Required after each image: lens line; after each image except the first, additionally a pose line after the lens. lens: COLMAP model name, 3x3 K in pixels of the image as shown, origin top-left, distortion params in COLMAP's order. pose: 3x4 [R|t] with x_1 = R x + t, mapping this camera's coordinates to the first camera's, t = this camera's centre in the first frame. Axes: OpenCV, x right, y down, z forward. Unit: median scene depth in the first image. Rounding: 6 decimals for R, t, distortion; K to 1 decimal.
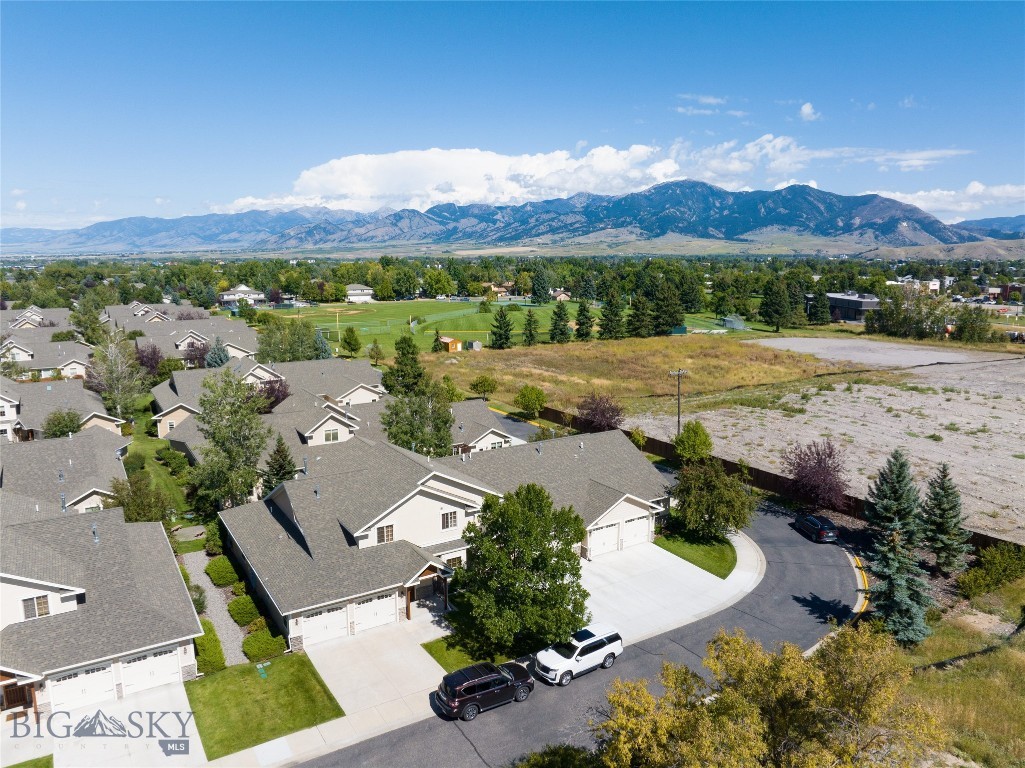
lens RADIAL K [[715.8, 0, 515.7], [0, 715.8, 384.4], [0, 0, 1]] dist [-0.046851, 0.008625]
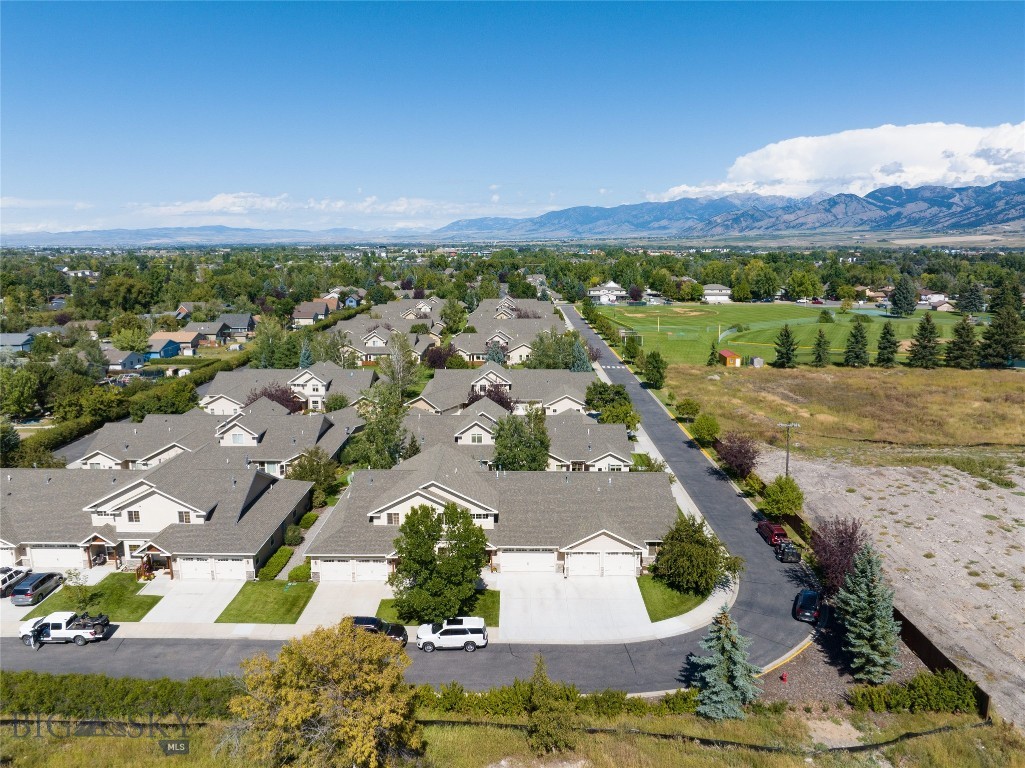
lens RADIAL K [[715.8, 0, 515.7], [0, 715.8, 384.4], [0, 0, 1]] dist [-0.046851, 0.008625]
pose [[0.840529, 0.104106, -0.531670, 0.113716], [-0.094618, 0.994489, 0.045146, -0.021512], [0.533440, 0.012359, 0.845747, -0.009885]]
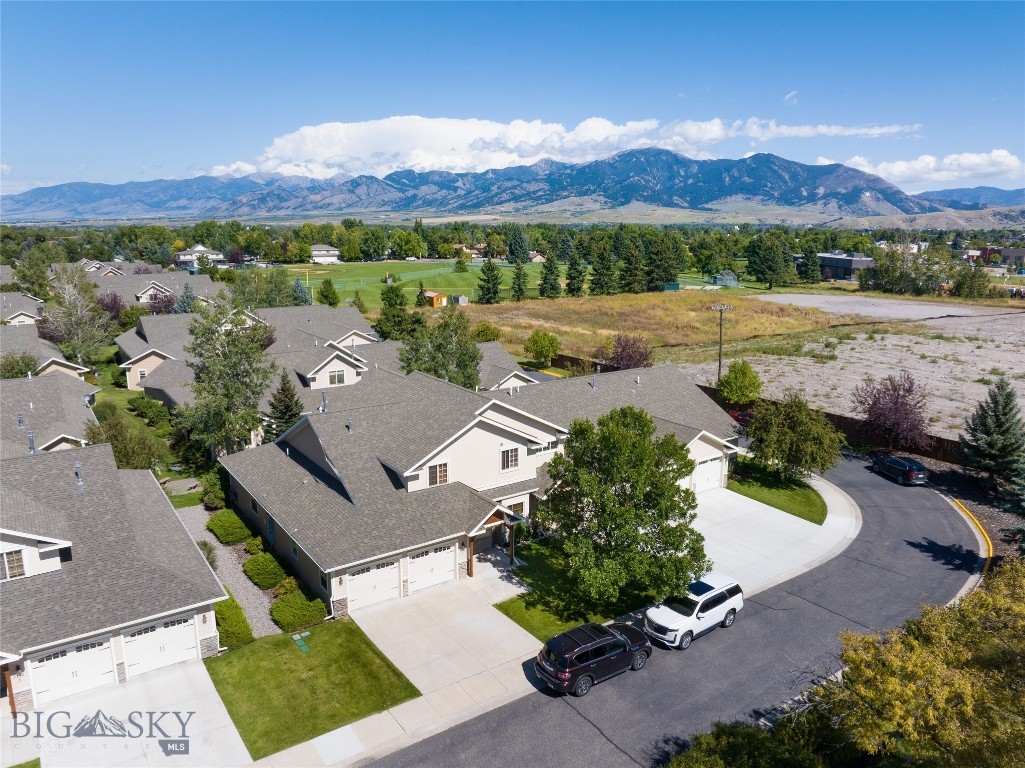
lens RADIAL K [[727.8, 0, 515.3], [0, 727.8, 382.3], [0, 0, 1]] dist [-0.043938, 0.006045]
pose [[0.998670, -0.006859, 0.051090, -0.020916], [0.005041, 0.999352, 0.035630, 0.011435], [-0.051301, -0.035325, 0.998058, 0.025286]]
